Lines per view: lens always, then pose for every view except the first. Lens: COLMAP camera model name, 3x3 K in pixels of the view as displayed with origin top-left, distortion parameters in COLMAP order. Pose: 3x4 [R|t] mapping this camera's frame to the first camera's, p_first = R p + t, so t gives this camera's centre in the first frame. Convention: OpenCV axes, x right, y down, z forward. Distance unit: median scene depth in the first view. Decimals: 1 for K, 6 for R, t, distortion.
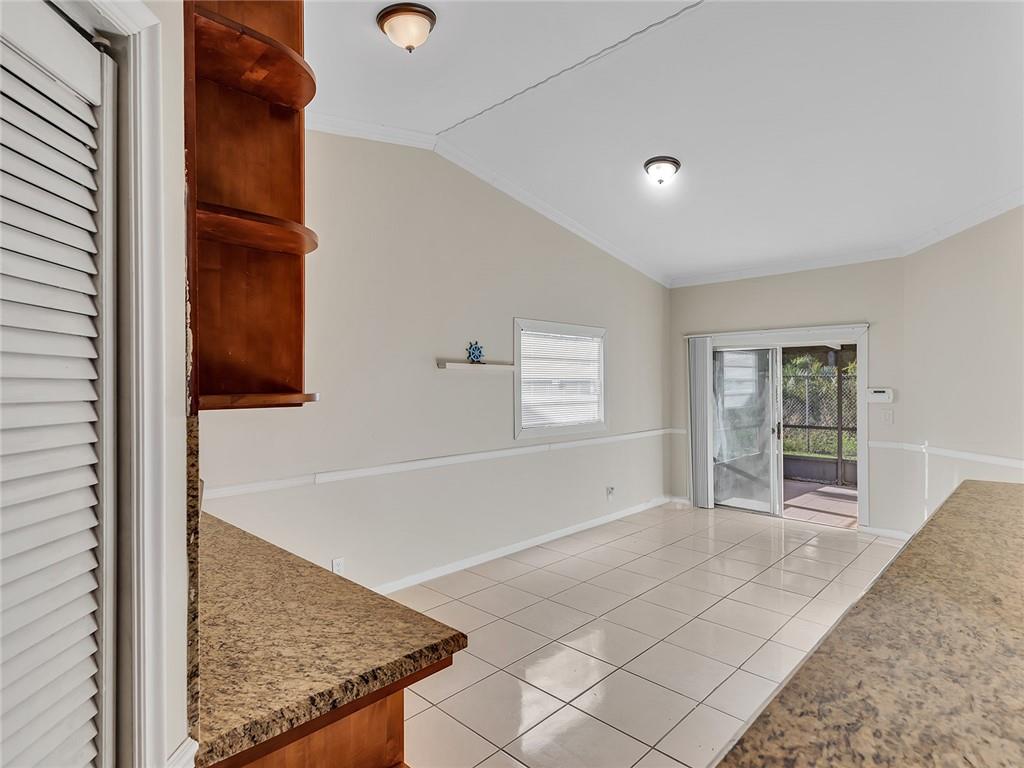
lens RADIAL K [[556.0, 0, 517.3], [0, 556.0, 379.2], [0, 0, 1]] dist [-0.002734, -0.001418]
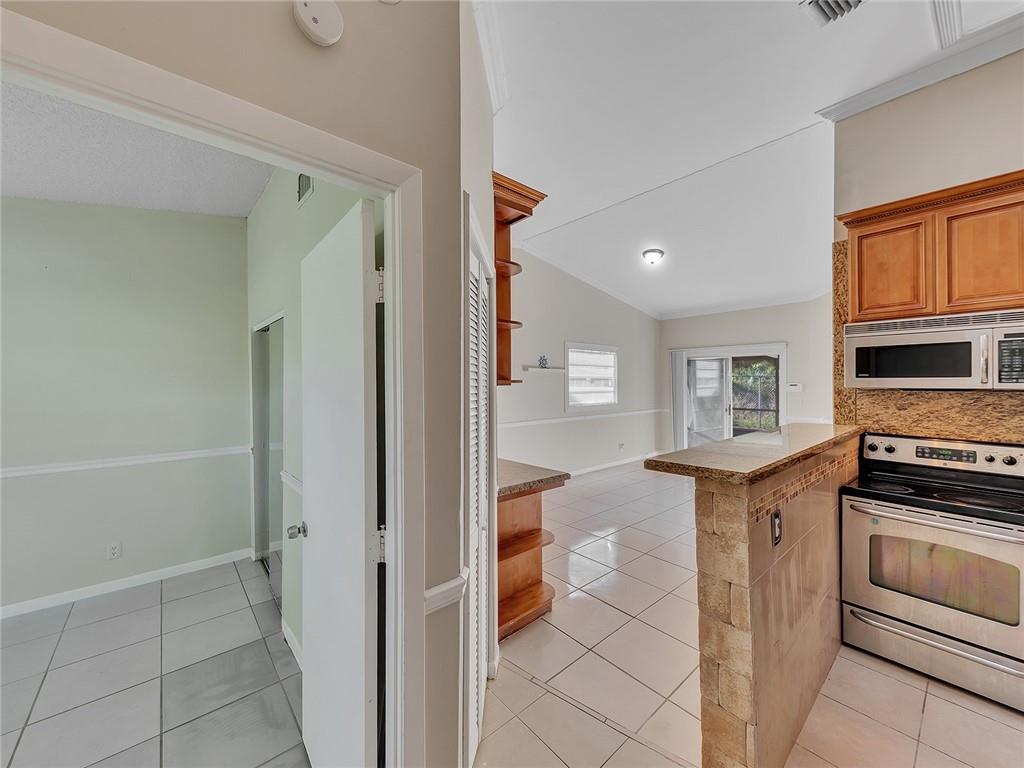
lens RADIAL K [[398.6, 0, 509.1], [0, 398.6, 381.4], [0, 0, 1]] dist [-0.000893, 0.000034]
pose [[0.994918, 0.000591, -0.100686, -0.047155], [0.000075, 0.999978, 0.006612, 0.003995], [0.100688, -0.006586, 0.994896, -0.218099]]
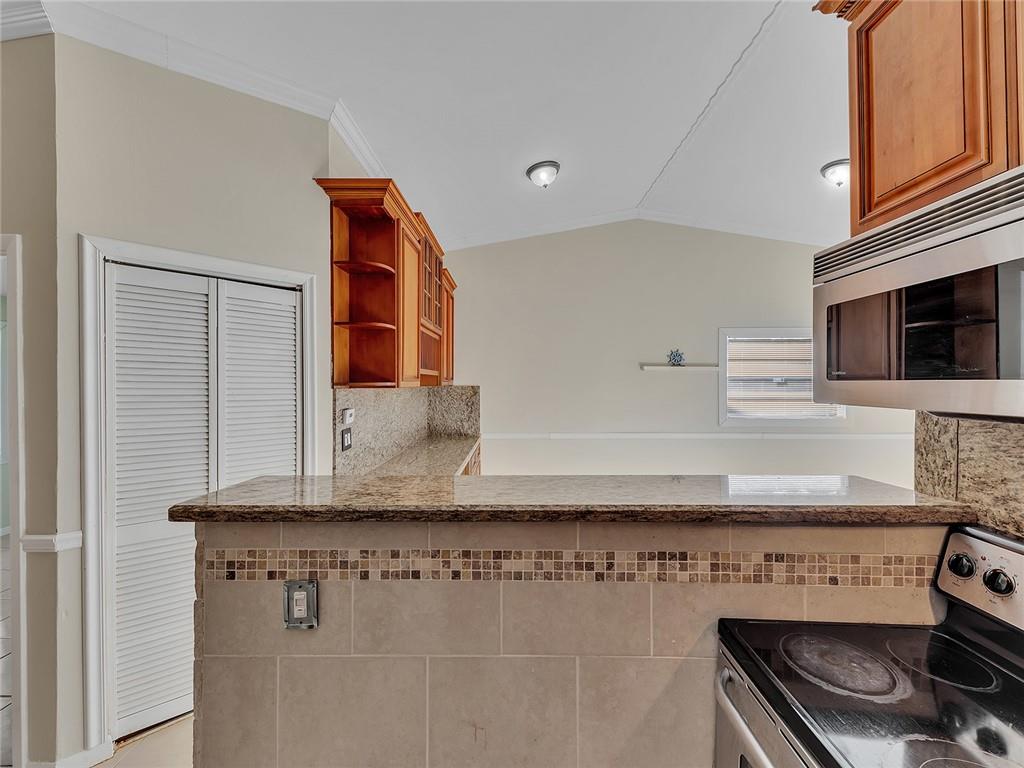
lens RADIAL K [[421.2, 0, 511.5], [0, 421.2, 386.9], [0, 0, 1]] dist [0.015125, -0.003520]
pose [[0.664756, 0.010907, -0.746981, 0.347398], [0.003320, 0.999840, 0.017553, 0.002319], [0.747053, -0.014149, 0.664614, 0.024917]]
